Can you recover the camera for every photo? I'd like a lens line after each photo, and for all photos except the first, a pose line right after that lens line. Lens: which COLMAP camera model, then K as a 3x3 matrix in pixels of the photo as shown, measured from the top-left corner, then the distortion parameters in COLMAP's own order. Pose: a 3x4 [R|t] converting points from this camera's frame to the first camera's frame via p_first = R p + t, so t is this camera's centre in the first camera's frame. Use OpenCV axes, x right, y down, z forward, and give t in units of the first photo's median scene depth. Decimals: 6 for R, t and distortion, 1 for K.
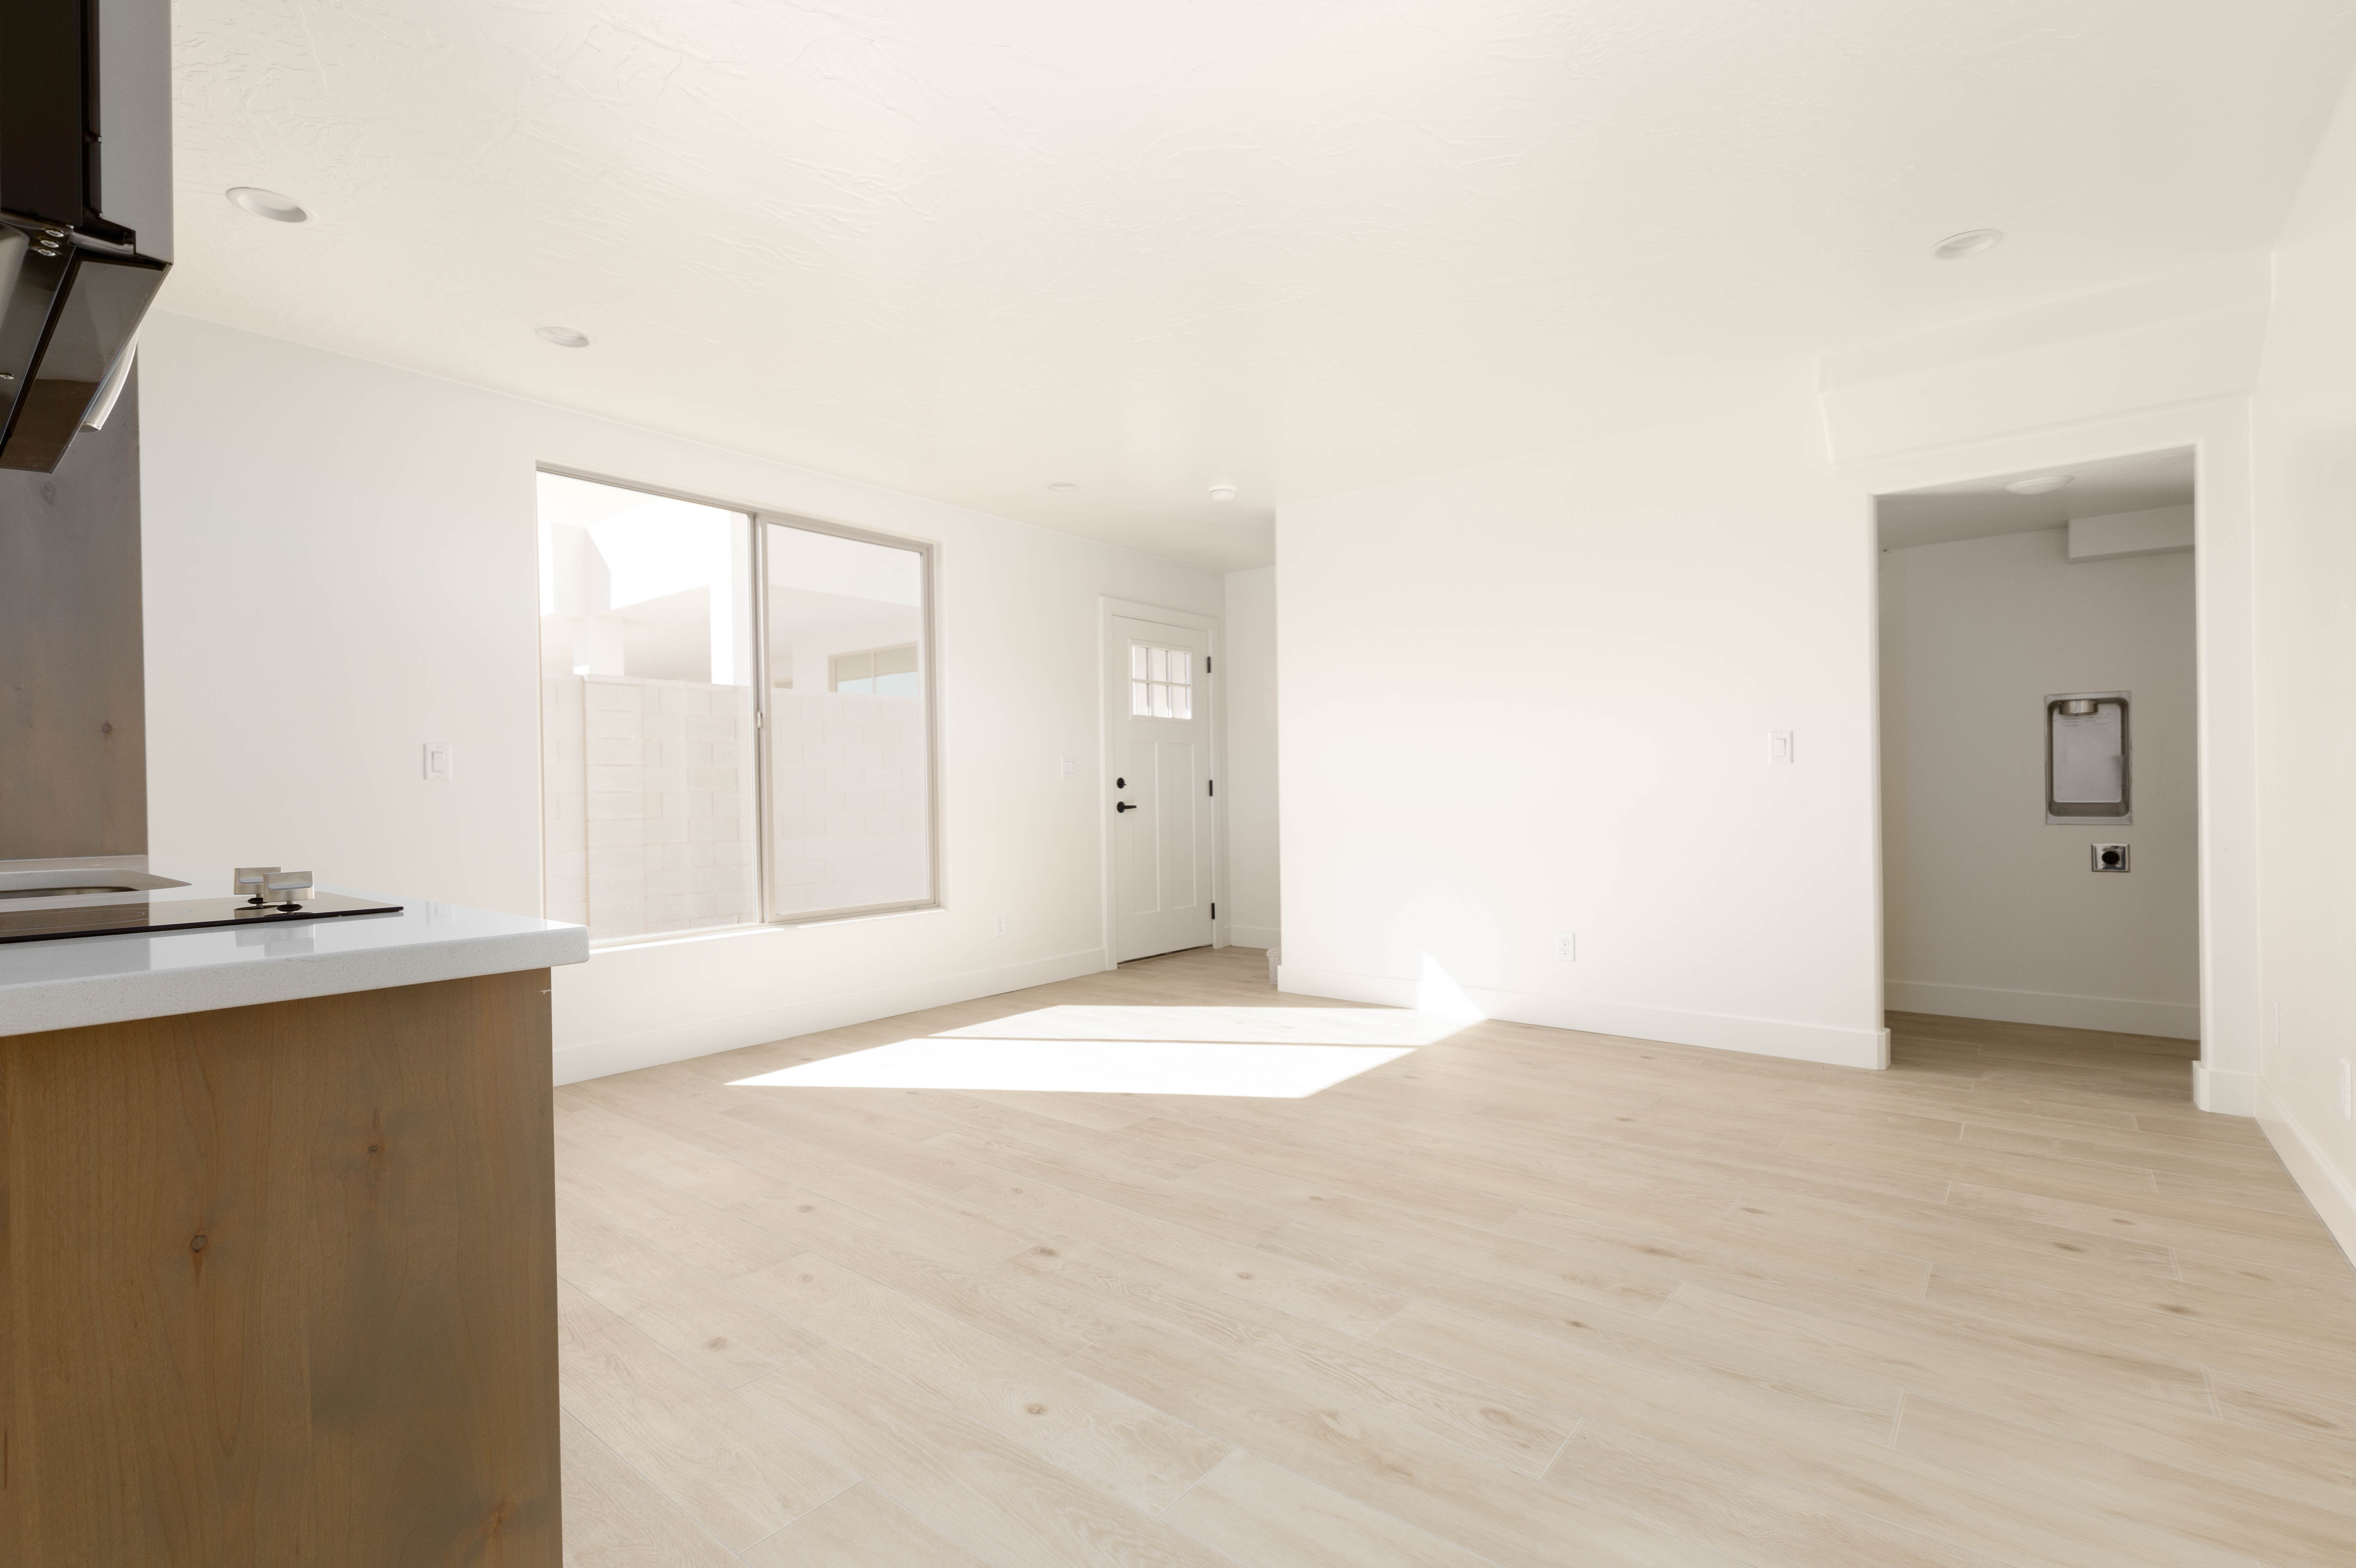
lens RADIAL K [[1054.8, 0, 1179.7], [0, 1054.8, 792.4], [0, 0, 1]] dist [0.007418, -0.000748]
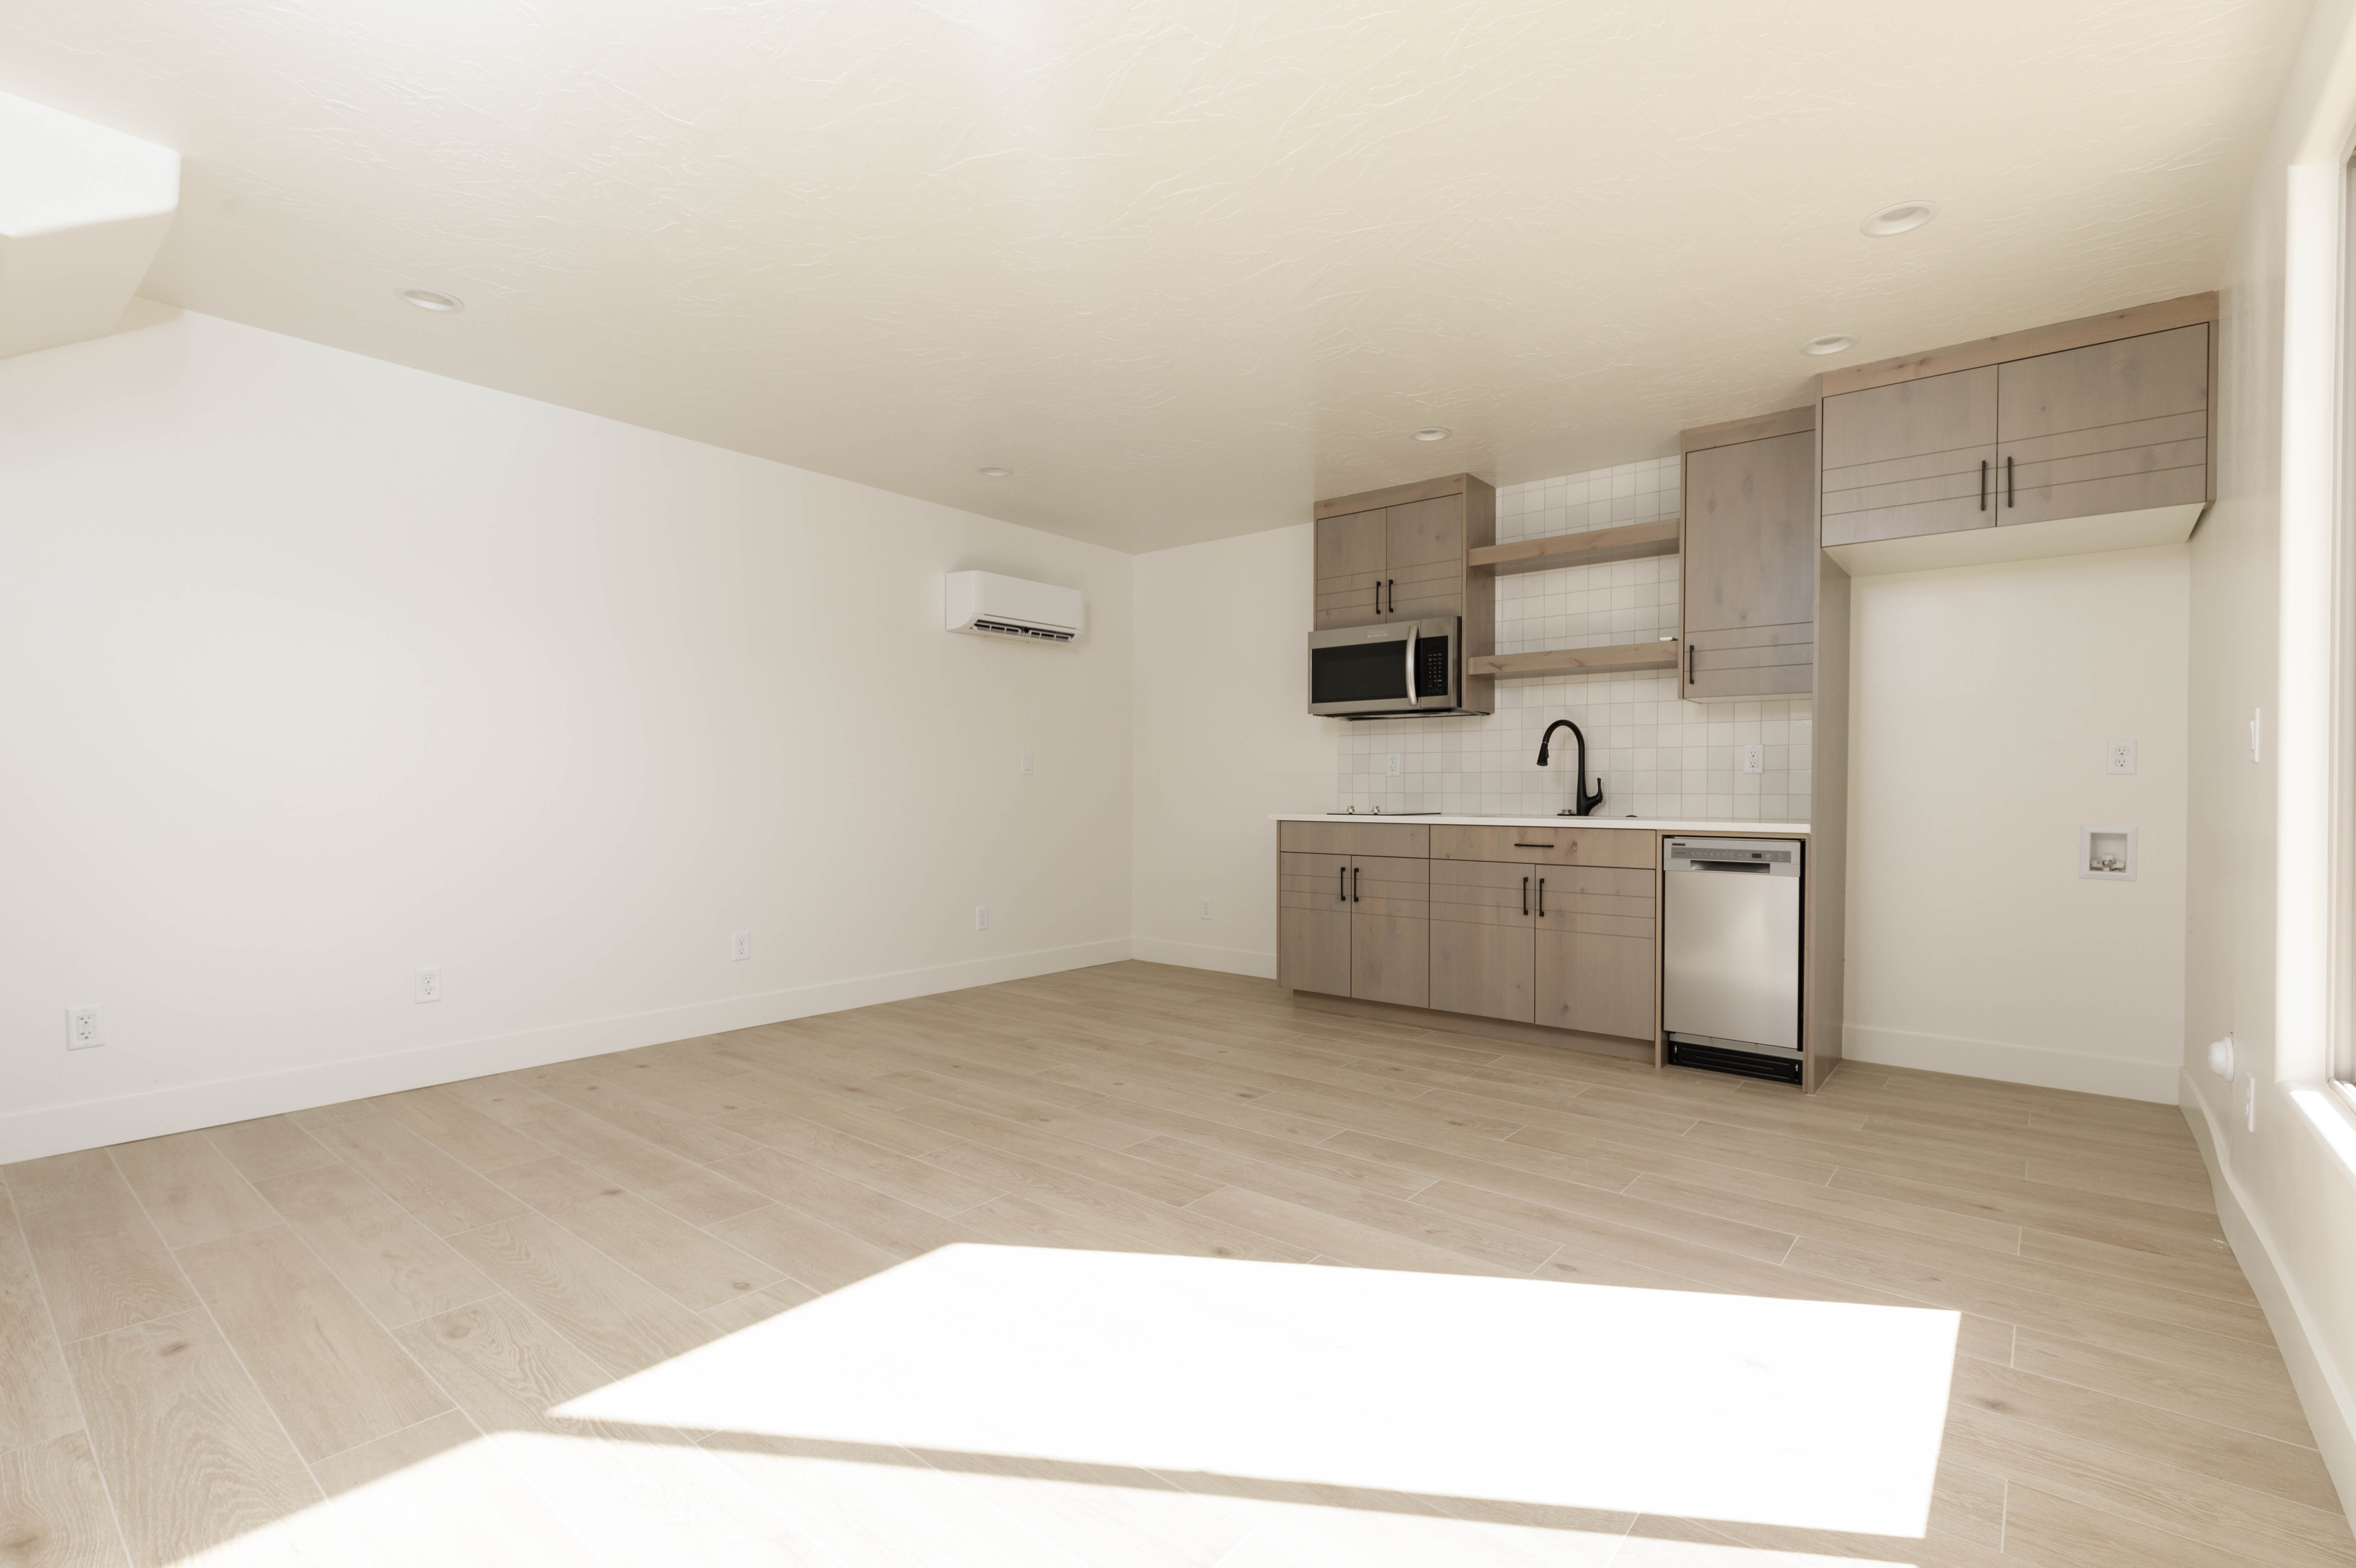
lens RADIAL K [[1054.8, 0, 1176.9], [0, 1054.8, 791.3], [0, 0, 1]] dist [0.007418, -0.000748]
pose [[-0.999866, 0.013480, 0.009308, -0.041142], [0.013475, 0.999909, -0.000628, 0.000717], [-0.009316, -0.000502, -0.999956, 2.105864]]
